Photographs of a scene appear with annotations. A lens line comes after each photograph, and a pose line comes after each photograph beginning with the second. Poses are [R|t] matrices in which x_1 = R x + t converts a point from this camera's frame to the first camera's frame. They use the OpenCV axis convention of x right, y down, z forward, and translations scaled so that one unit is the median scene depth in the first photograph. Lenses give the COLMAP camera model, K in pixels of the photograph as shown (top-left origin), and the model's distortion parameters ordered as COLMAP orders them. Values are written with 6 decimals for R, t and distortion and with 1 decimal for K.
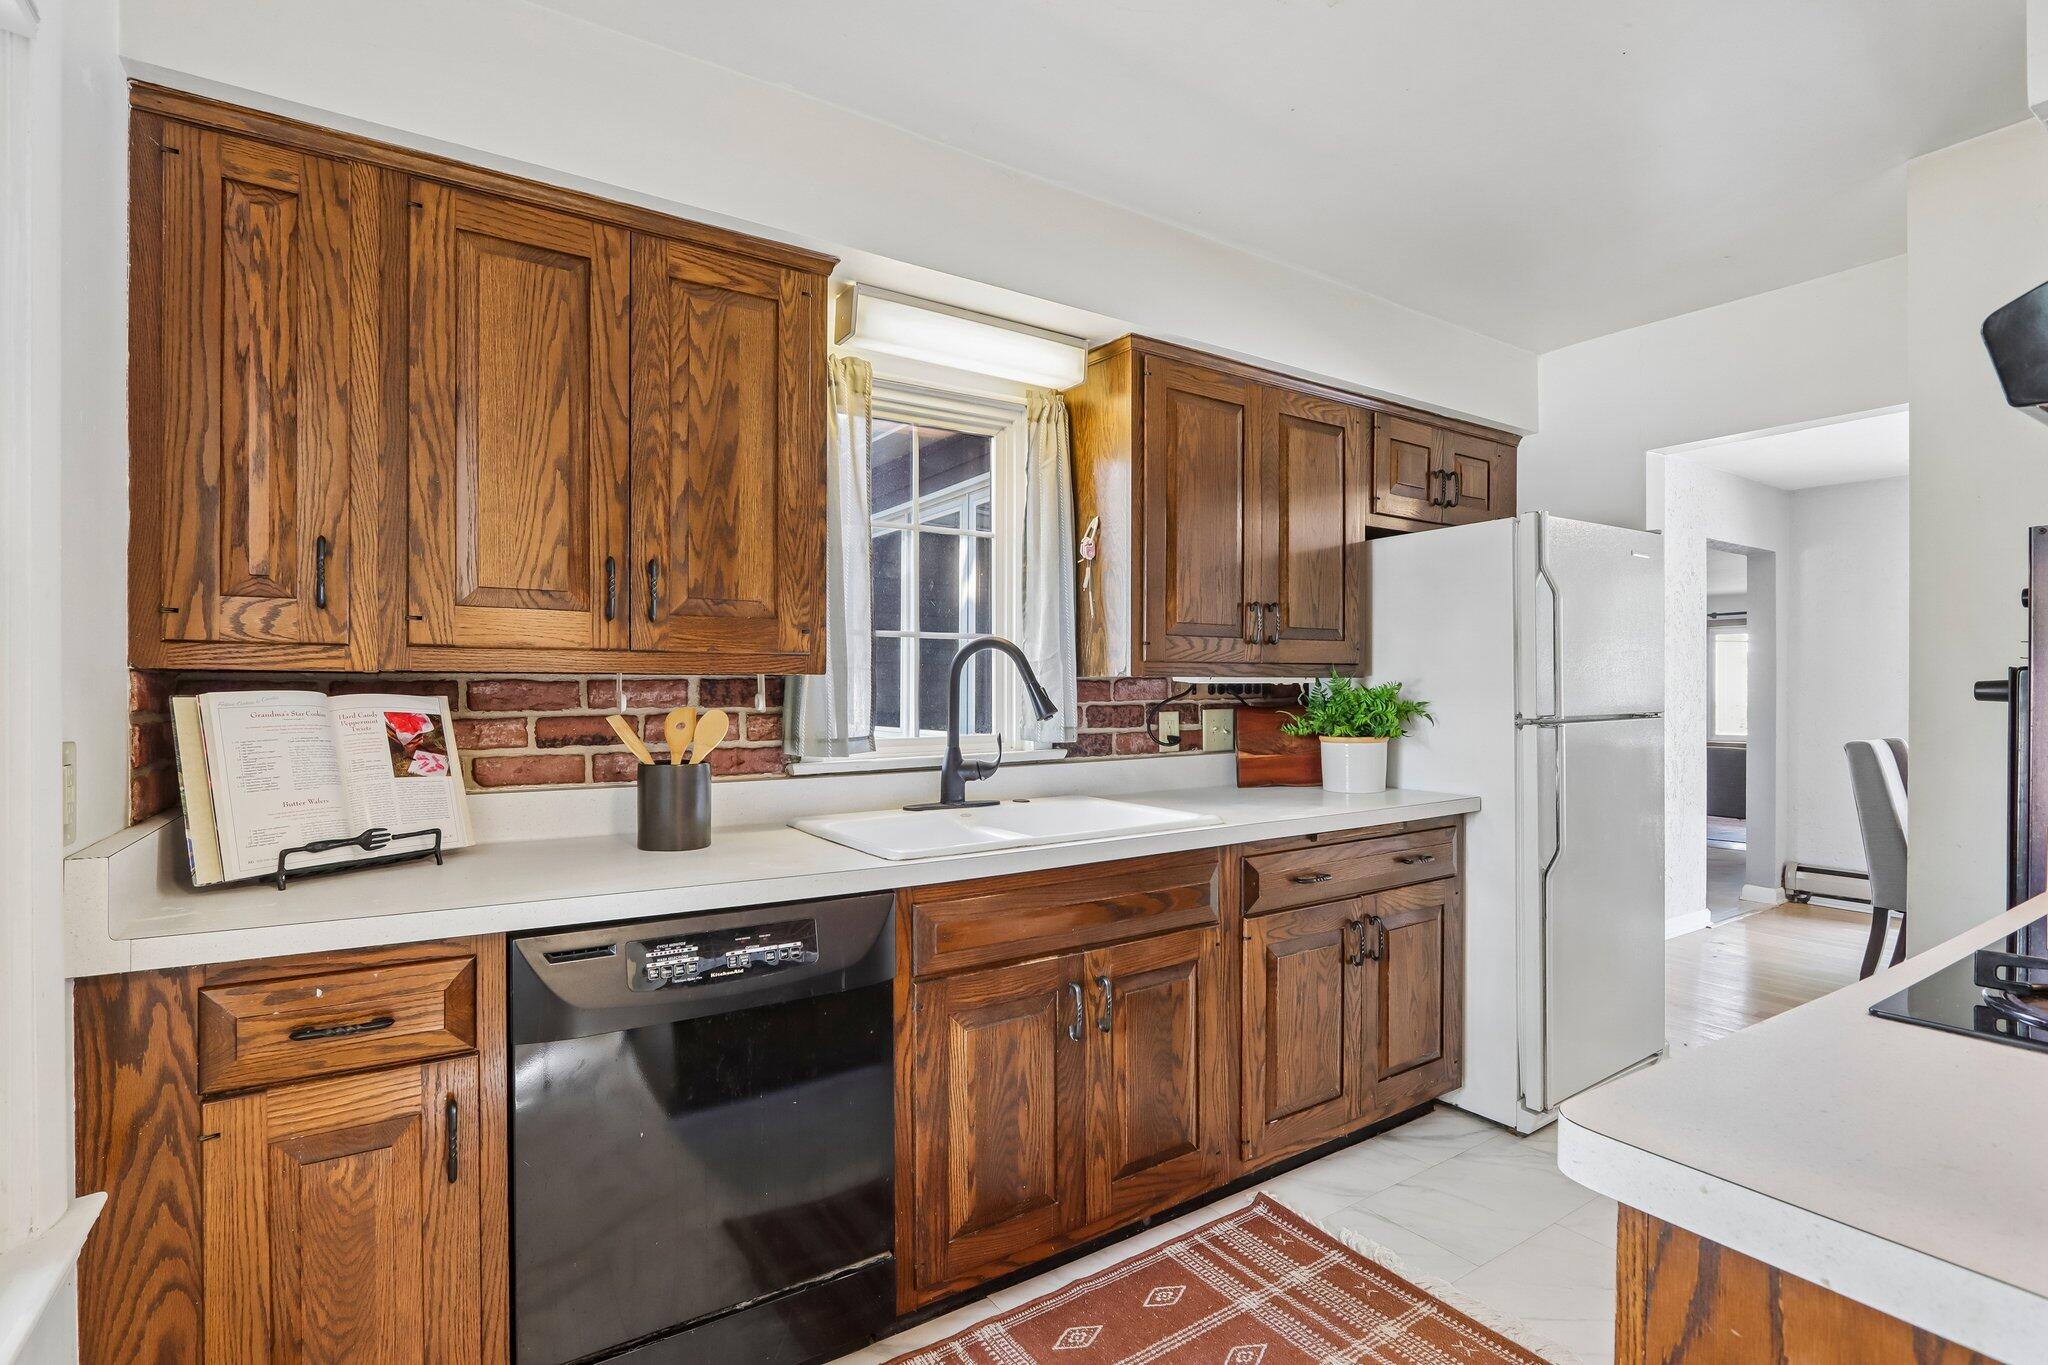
lens RADIAL K [[945.7, 0, 1017.6], [0, 945.7, 698.4], [0, 0, 1]] dist [-0.018124, 0.002925]
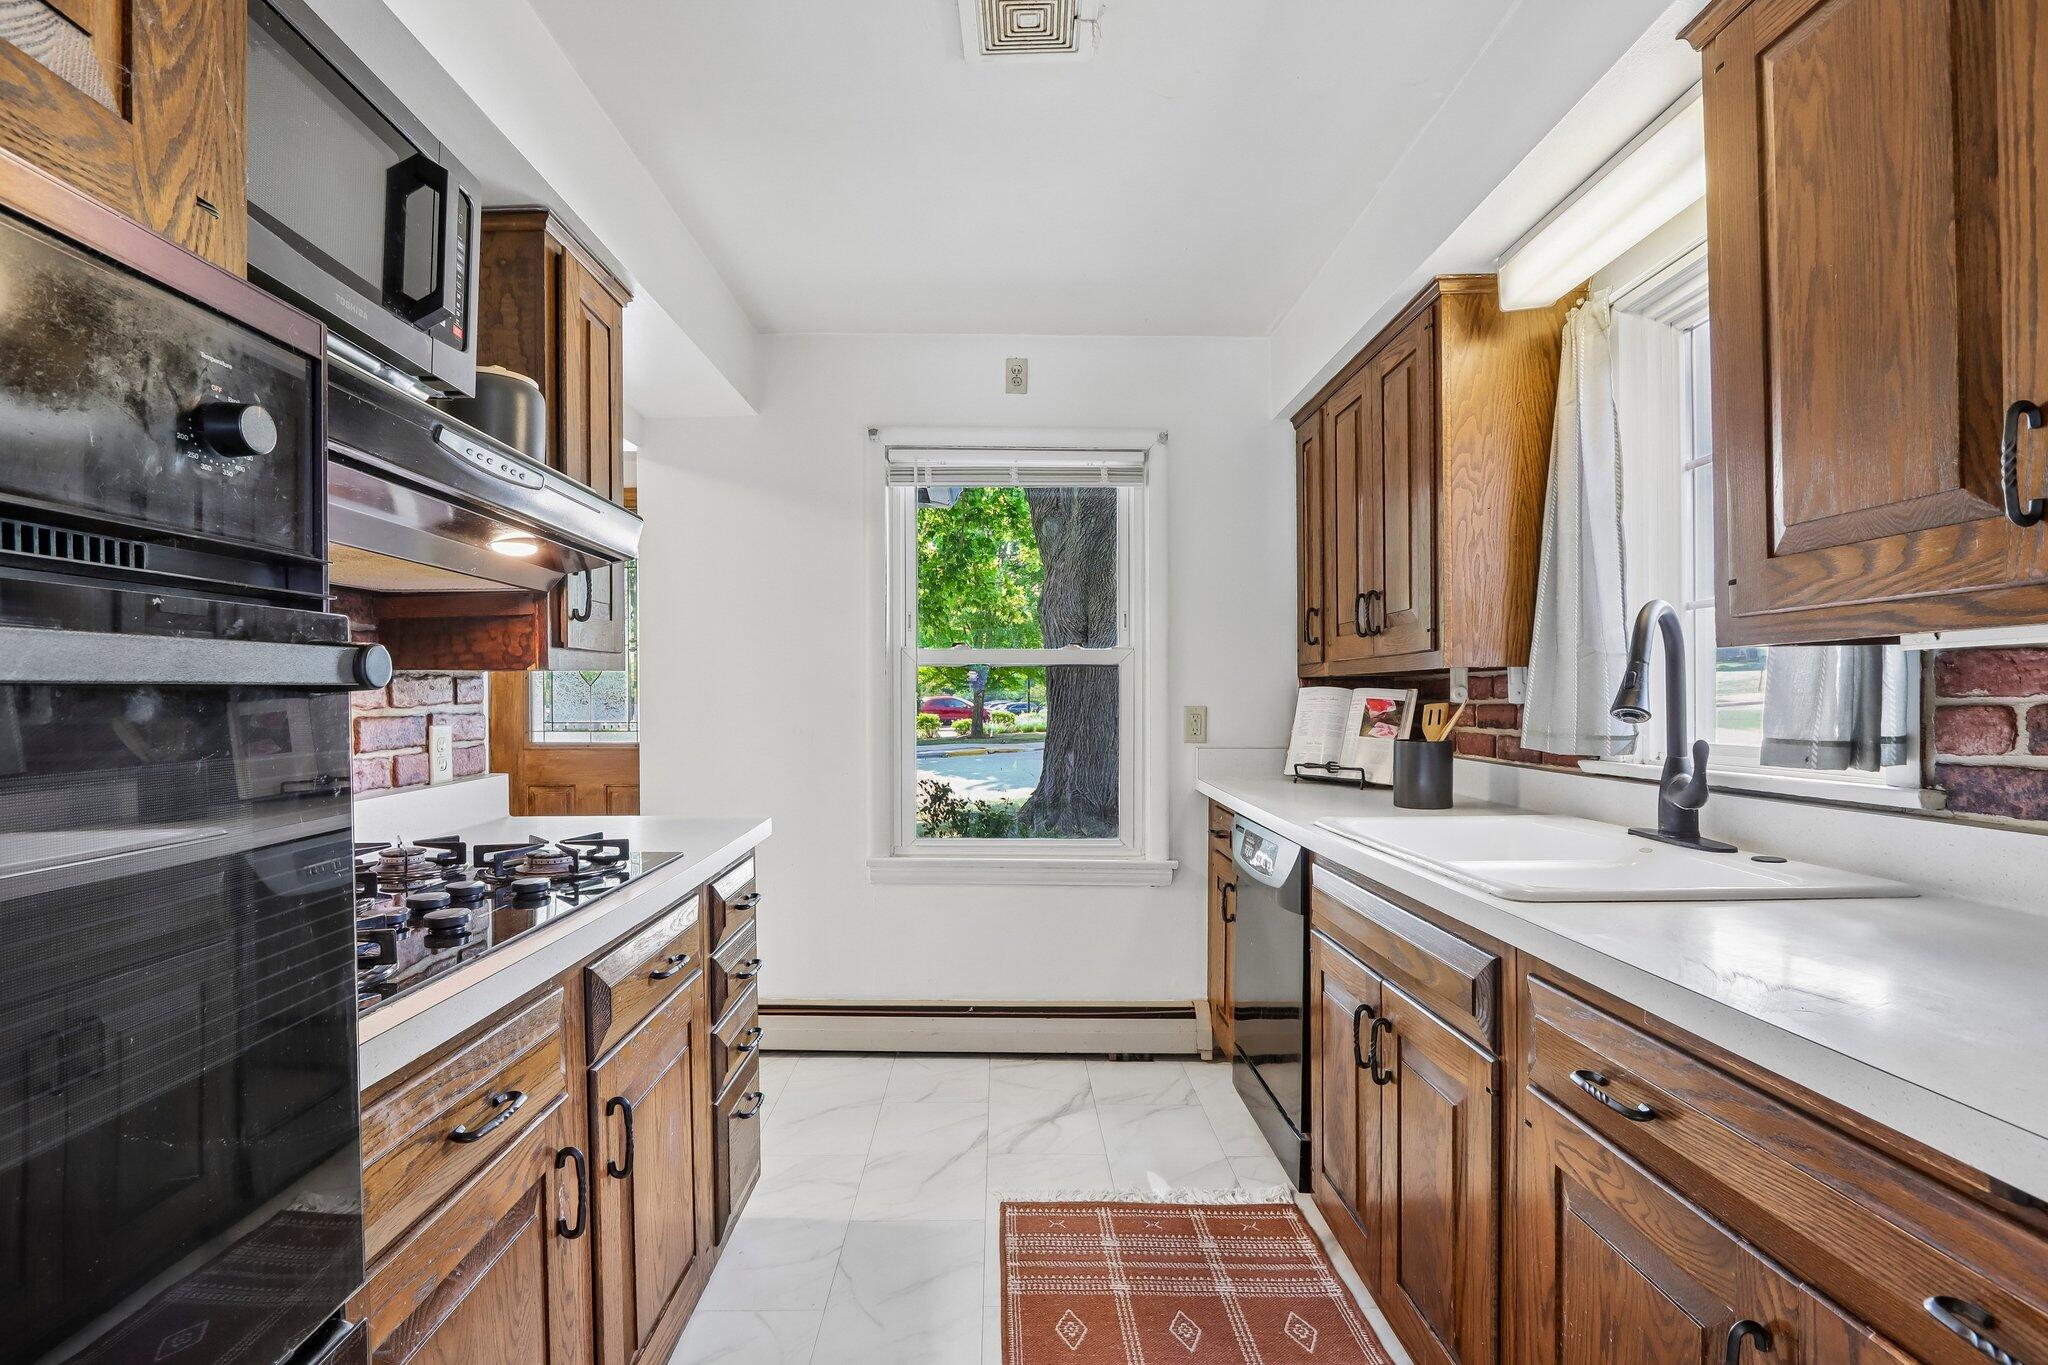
lens RADIAL K [[945.7, 0, 987.4], [0, 945.7, 693.1], [0, 0, 1]] dist [-0.018124, 0.002925]
pose [[-0.557373, 0.002783, -0.830258, 0.728566], [0.004812, 0.999988, 0.000121, 0.000233], [0.830249, -0.003928, -0.557380, 0.867591]]
